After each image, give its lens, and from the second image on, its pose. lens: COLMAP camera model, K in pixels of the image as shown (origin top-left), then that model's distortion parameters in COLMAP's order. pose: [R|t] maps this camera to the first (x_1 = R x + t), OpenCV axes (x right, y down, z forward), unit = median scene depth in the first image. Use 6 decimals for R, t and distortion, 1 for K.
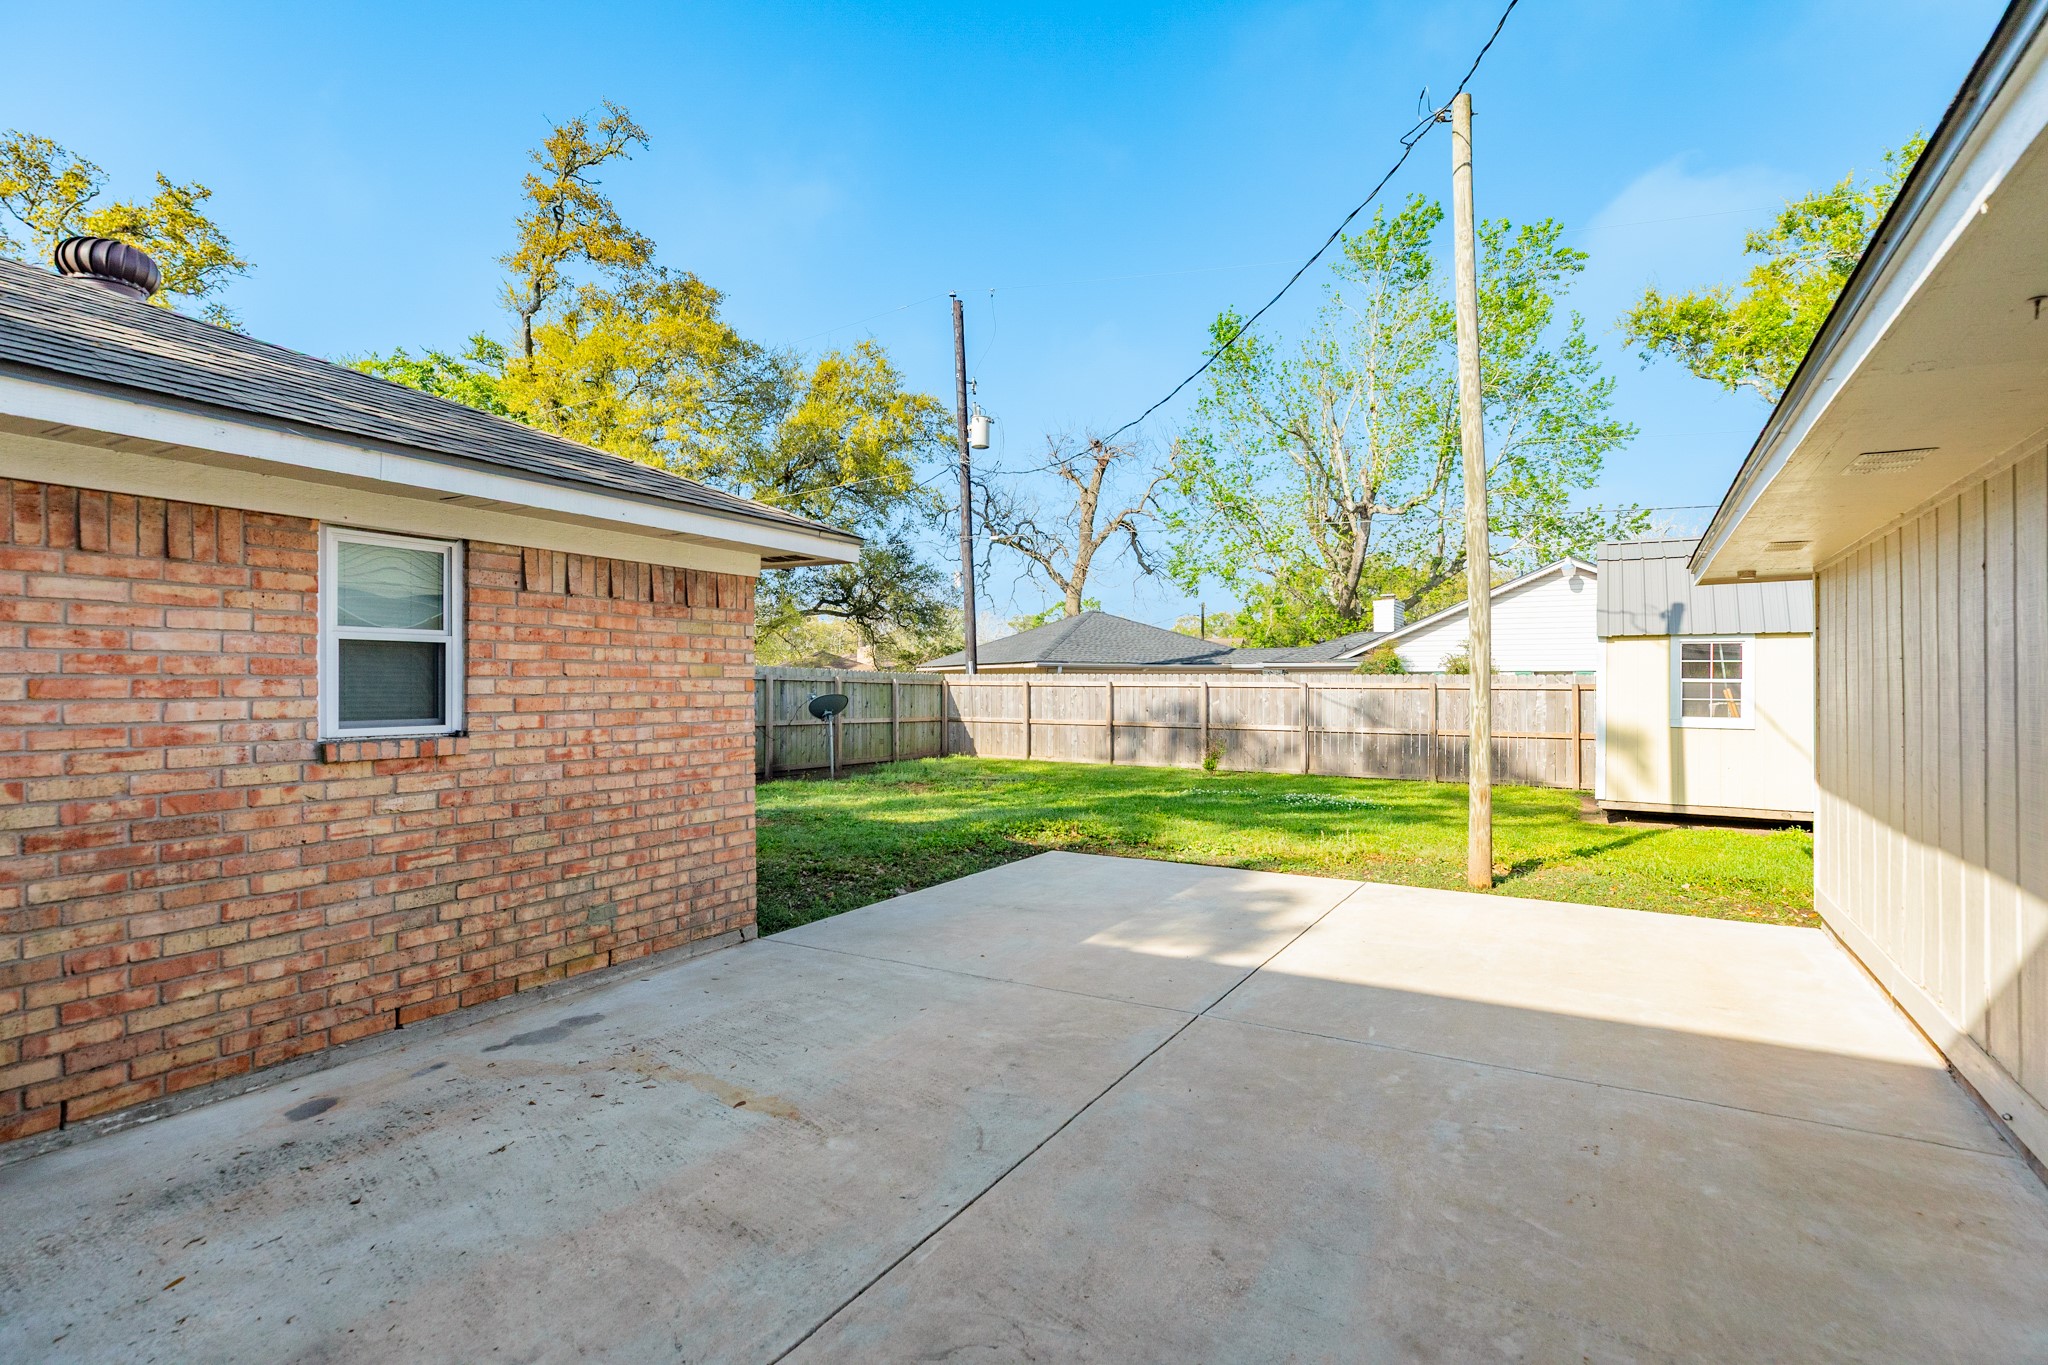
lens RADIAL K [[950.2, 0, 1022.3], [0, 950.2, 680.4], [0, 0, 1]] dist [-0.003406, 0.000346]
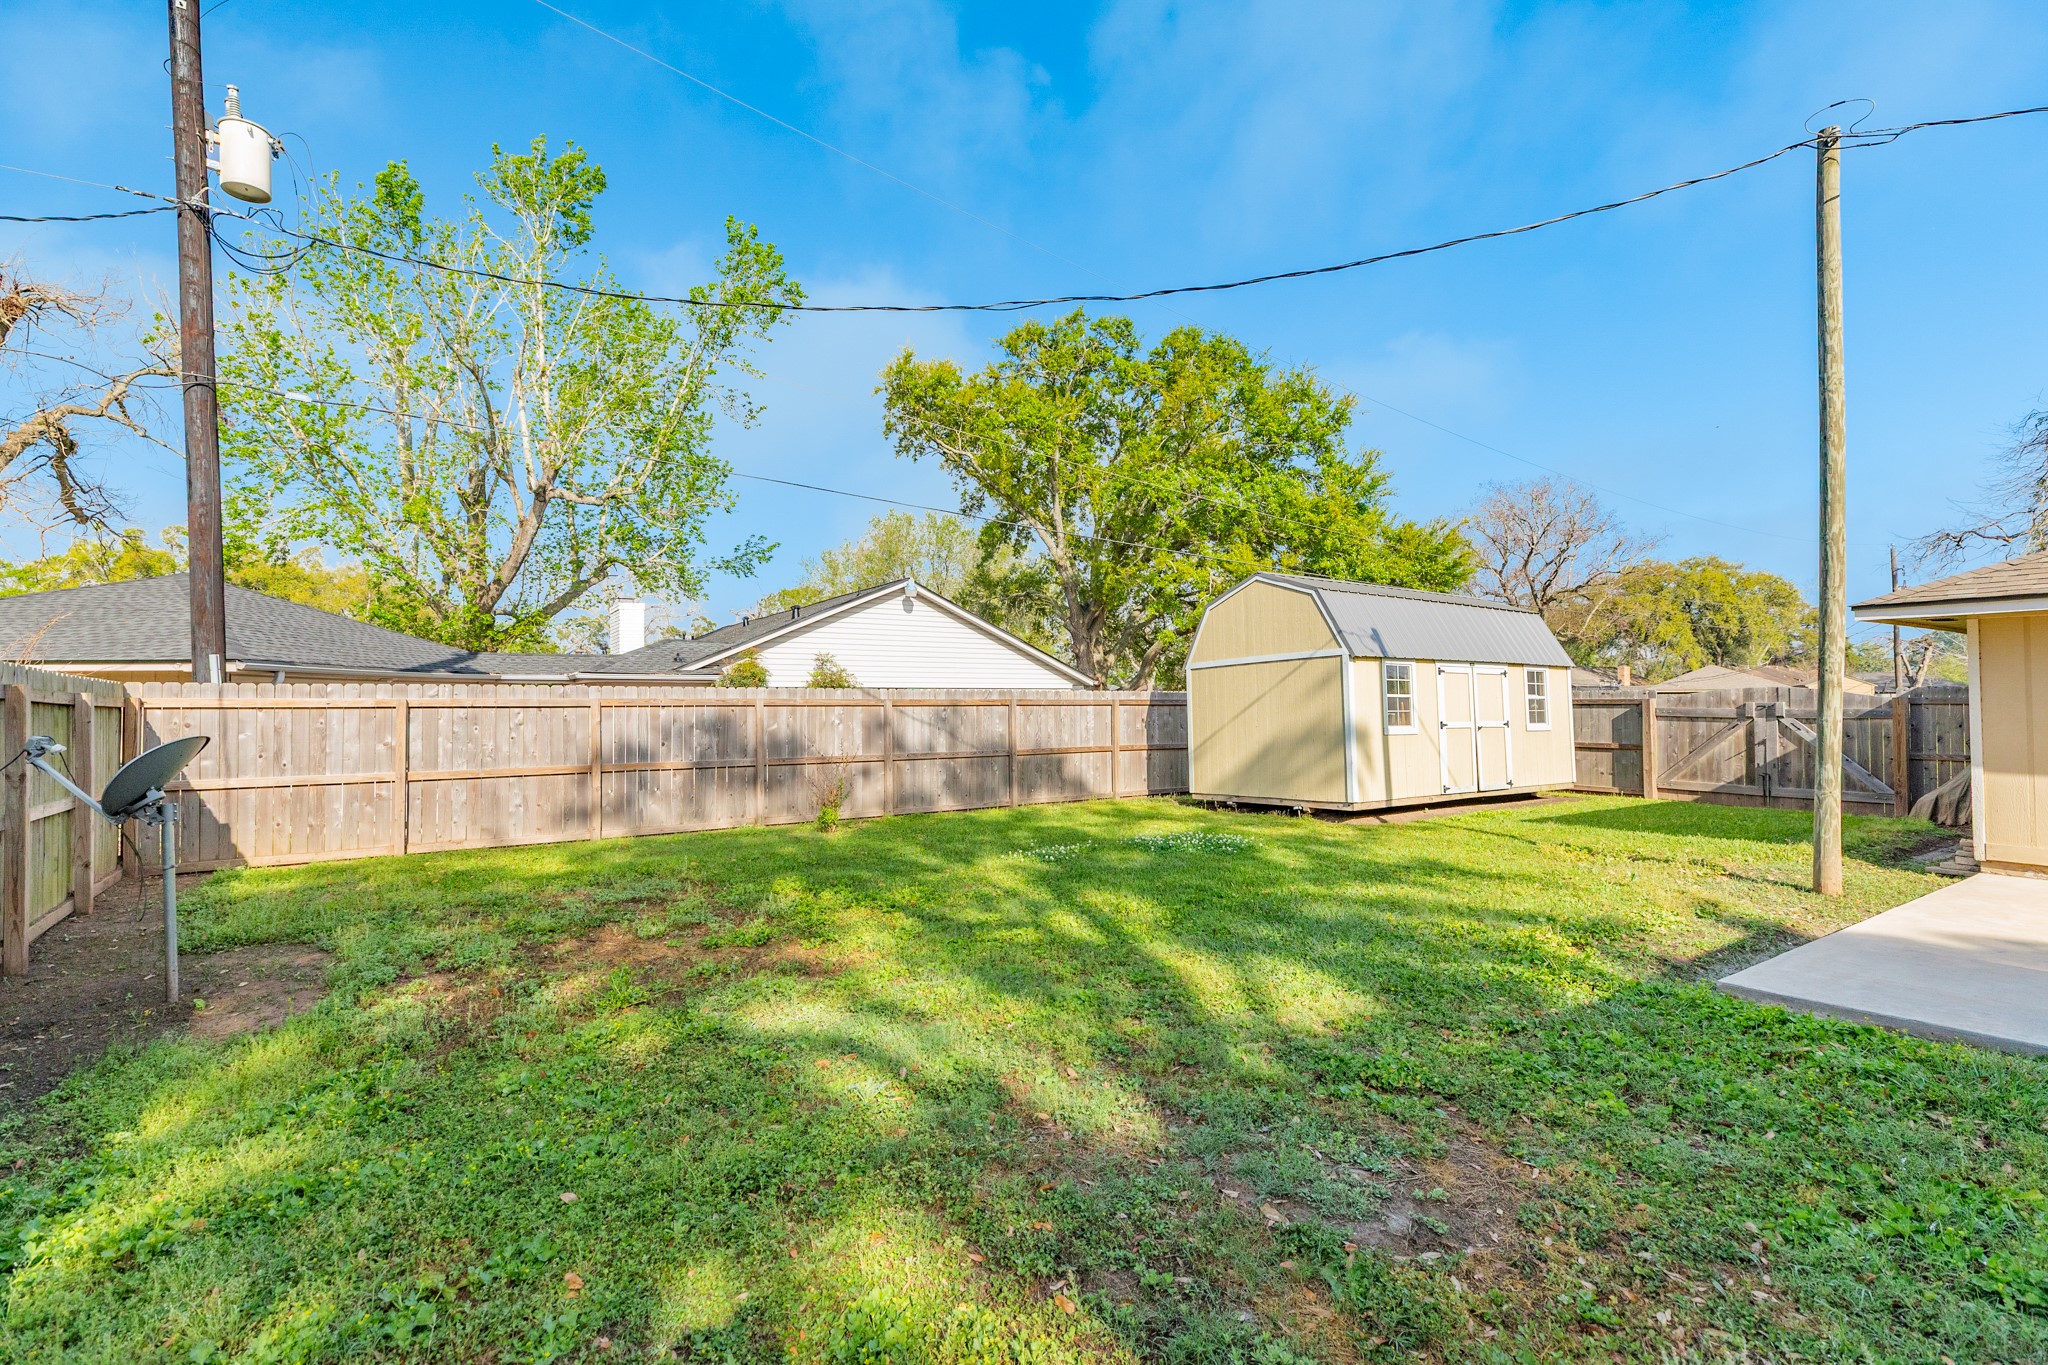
lens RADIAL K [[899.9, 0, 1024.2], [0, 899.9, 692.6], [0, 0, 1]] dist [-0.002388, 0.000047]
pose [[0.436148, 0.004313, 0.899865, -0.289084], [0.001618, 0.999983, -0.005577, 0.000964], [-0.899874, 0.003888, 0.436134, 0.507610]]
